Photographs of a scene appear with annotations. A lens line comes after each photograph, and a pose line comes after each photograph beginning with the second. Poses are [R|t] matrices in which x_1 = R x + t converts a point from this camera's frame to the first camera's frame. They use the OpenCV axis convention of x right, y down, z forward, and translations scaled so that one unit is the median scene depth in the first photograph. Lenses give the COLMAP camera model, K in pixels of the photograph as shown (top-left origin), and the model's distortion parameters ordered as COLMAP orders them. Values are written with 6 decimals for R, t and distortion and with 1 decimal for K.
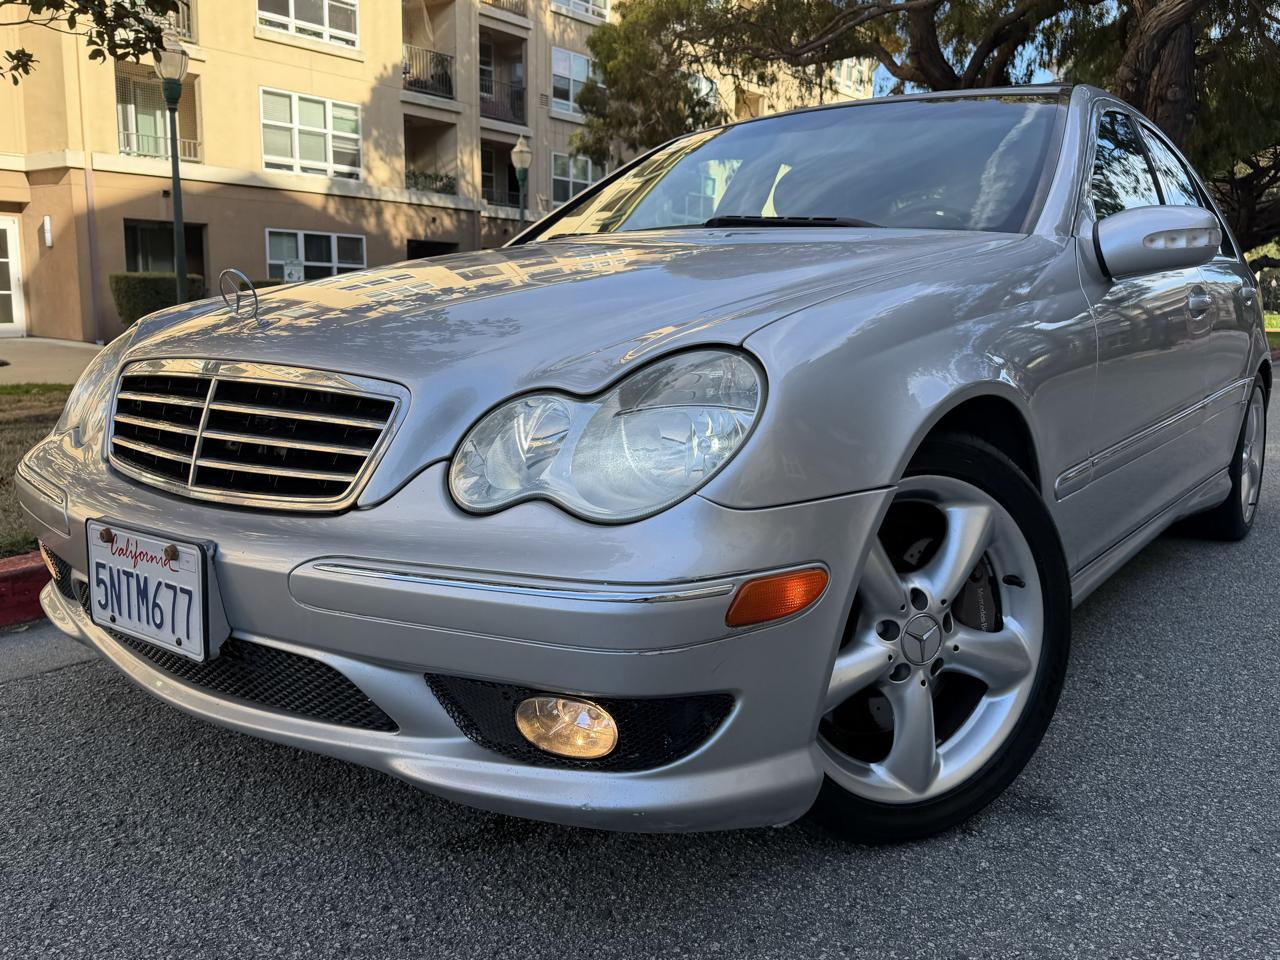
lens RADIAL K [[1052.3, 0, 638.5], [0, 1052.3, 476.5], [0, 0, 1]] dist [0.073150, -0.093986]
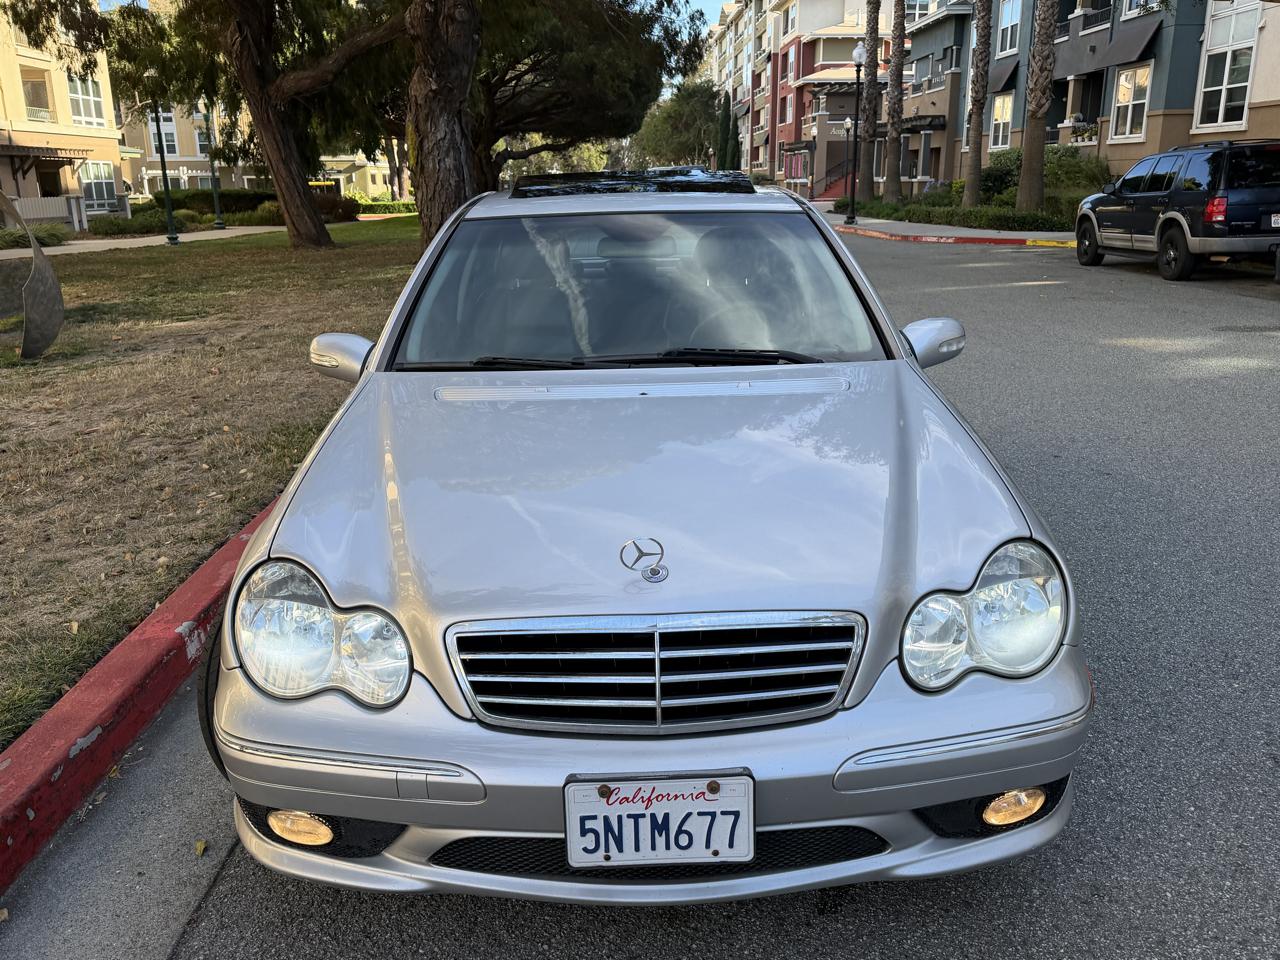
lens RADIAL K [[1052.3, 0, 647.7], [0, 1052.3, 485.4], [0, 0, 1]] dist [0.073150, -0.093986]
pose [[0.776370, -0.200767, 0.597447, -0.109041], [0.129339, 0.978486, 0.160739, -0.044785], [-0.616864, -0.047519, 0.785634, 0.009876]]
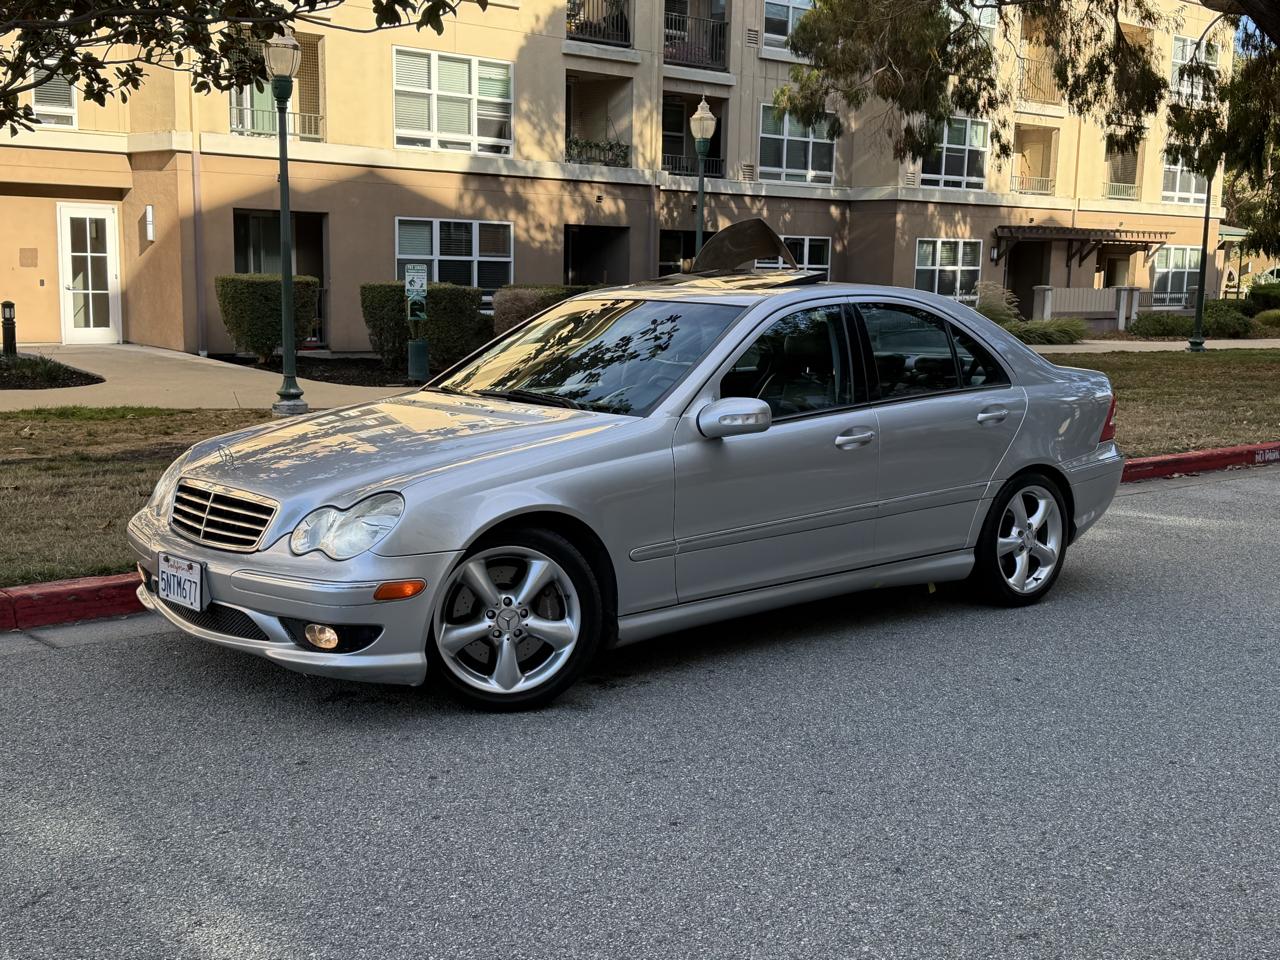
lens RADIAL K [[1517.8, 0, 641.3], [0, 1517.8, 490.7], [0, 0, 1]] dist [0.155396, 0.000000]
pose [[0.981247, 0.032193, -0.190048, 0.117184], [-0.036380, 0.999165, -0.018584, -0.006952], [0.189291, 0.025149, 0.981599, -0.214361]]
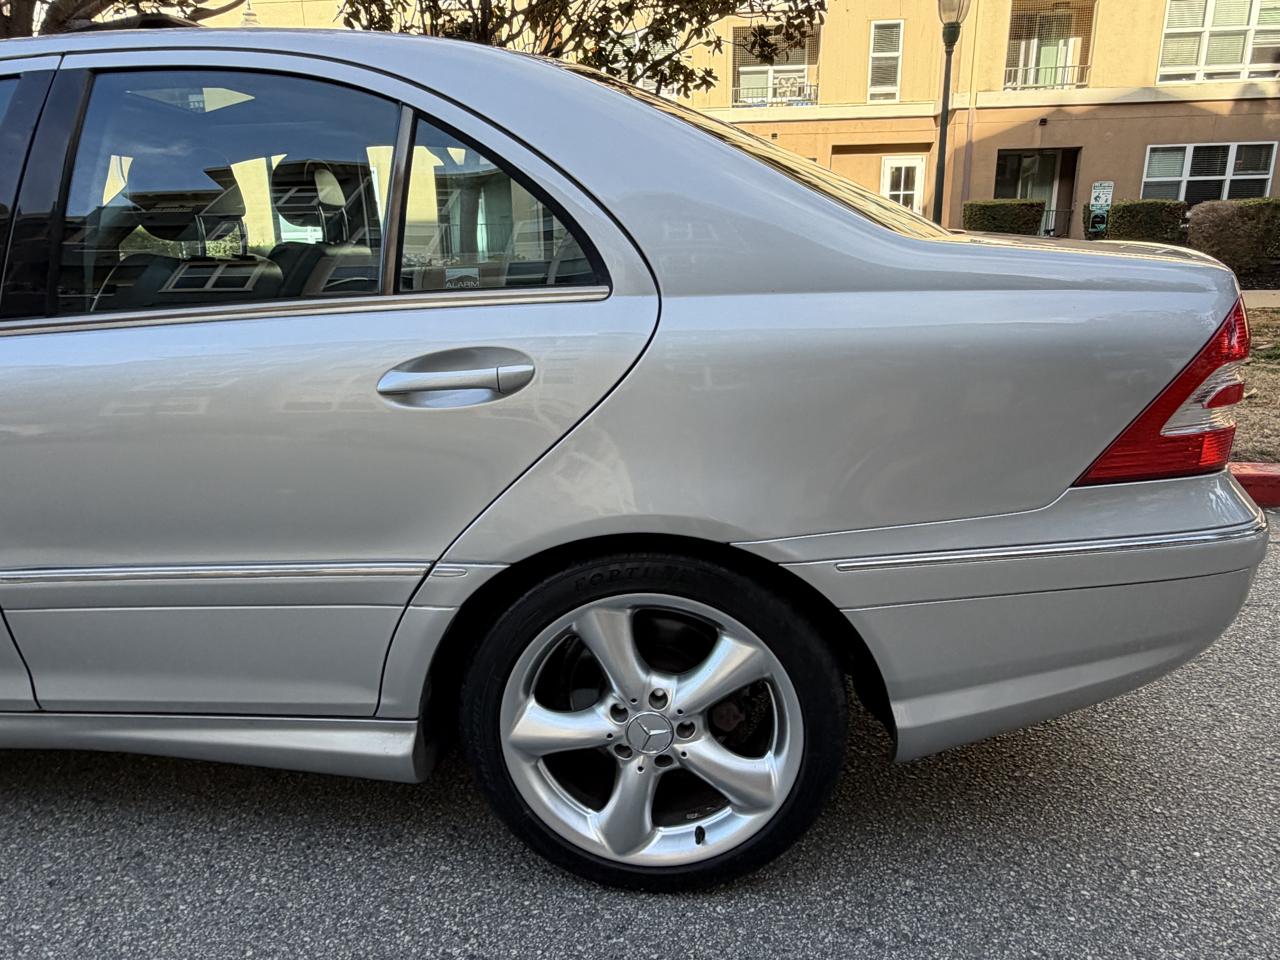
lens RADIAL K [[917.6, 0, 630.4], [0, 917.6, 463.6], [0, 0, 1]] dist [-0.023743, 0.035862]
pose [[0.548022, 0.198500, -0.812570, 0.217451], [-0.110911, 0.980101, 0.164623, -0.049475], [0.829078, -0.000094, 0.559133, 0.207052]]
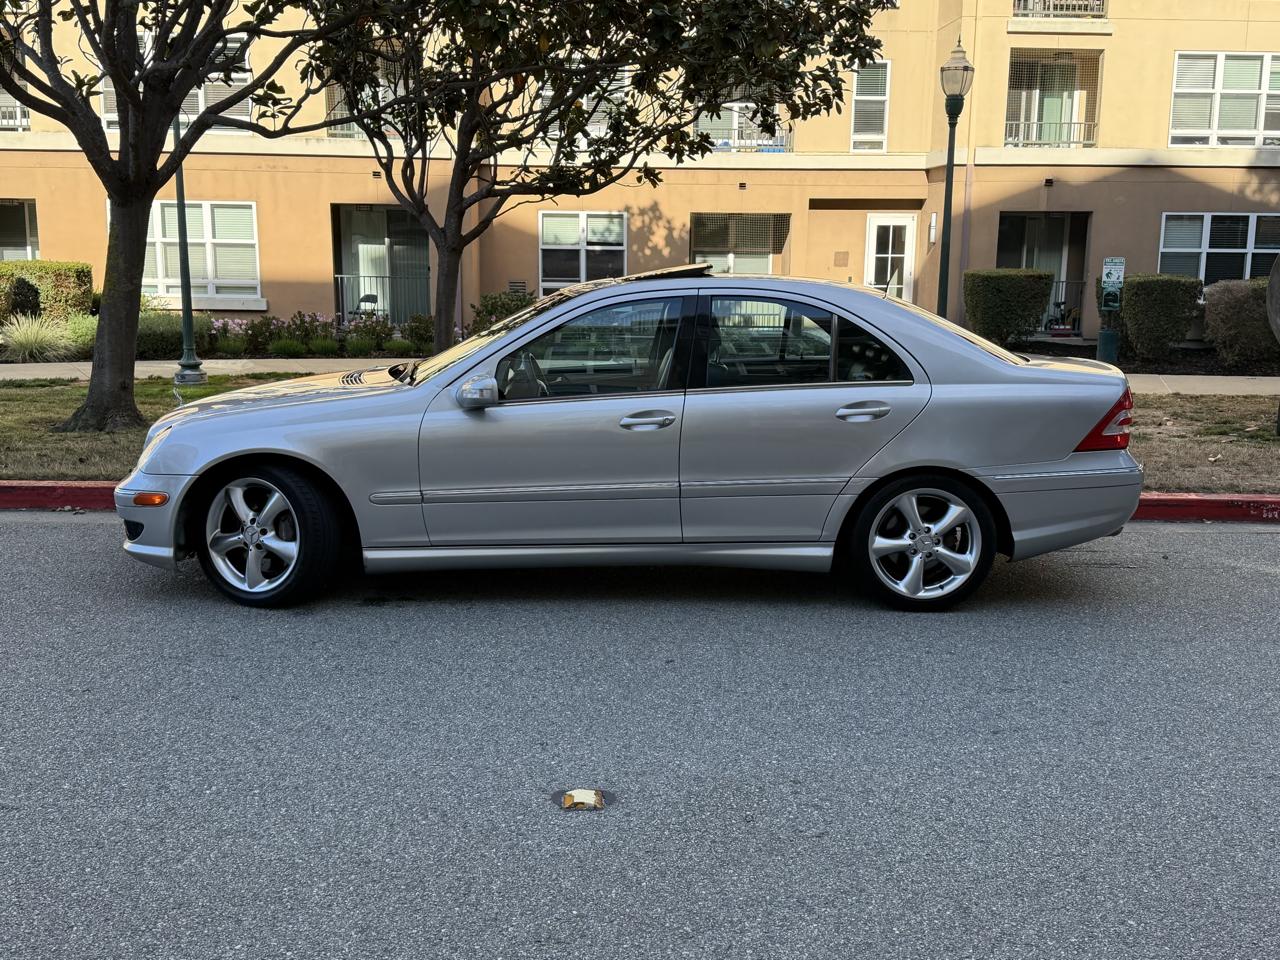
lens RADIAL K [[1350.2, 0, 641.8], [0, 1350.2, 481.6], [0, 0, 1]] dist [0.014802, 0.000000]
pose [[0.645220, 0.121874, -0.754214, 0.385448], [-0.125174, 0.990718, 0.053006, -0.032975], [0.753673, 0.060207, 0.654486, -0.057278]]
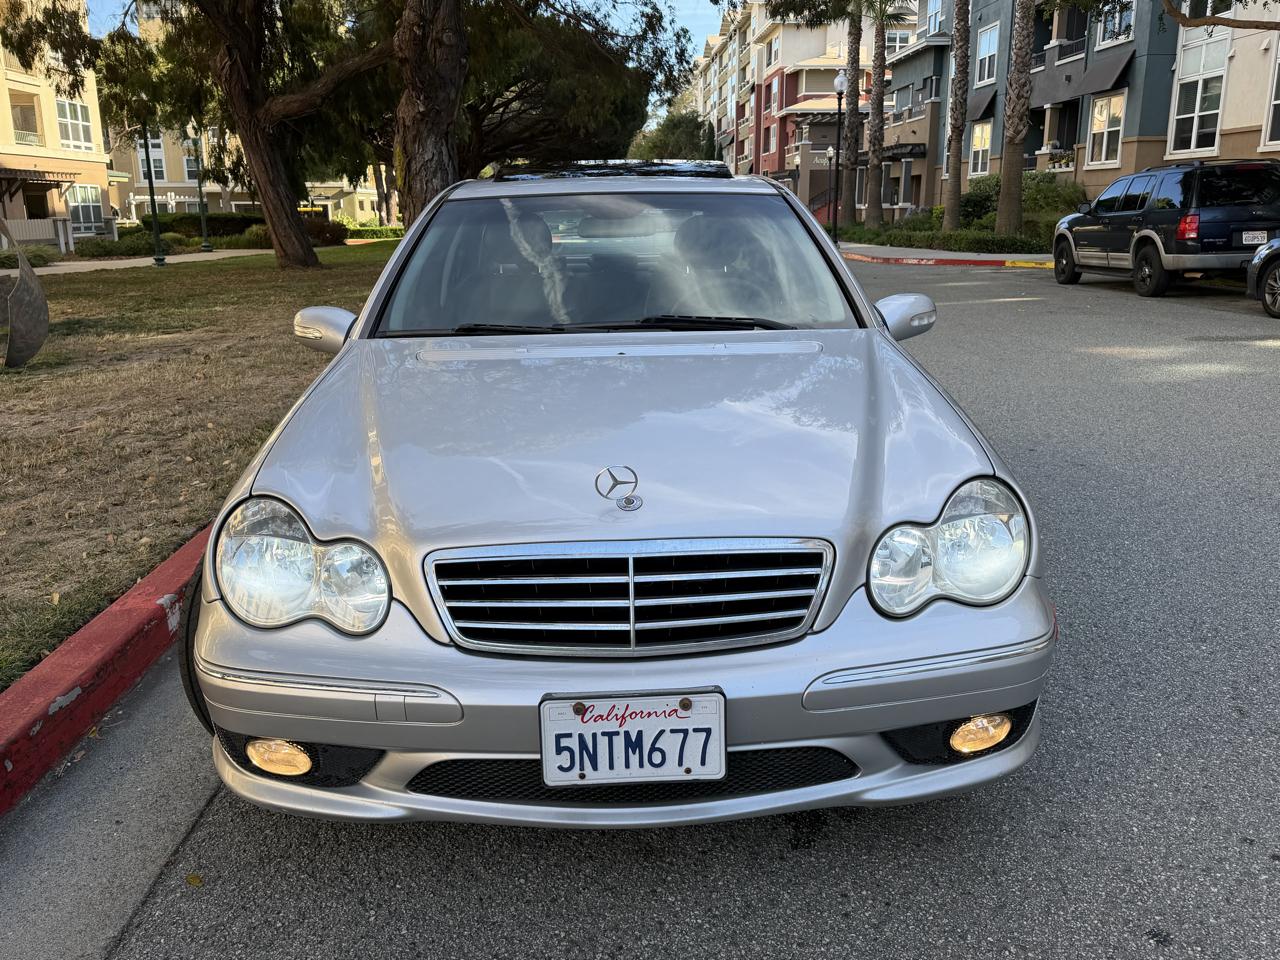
lens RADIAL K [[1052.3, 0, 651.3], [0, 1052.3, 472.7], [0, 0, 1]] dist [0.073150, -0.093986]
pose [[0.766439, -0.179692, 0.616671, -0.112164], [0.128505, 0.983558, 0.126885, -0.034026], [-0.629332, -0.018004, 0.776928, 0.005803]]
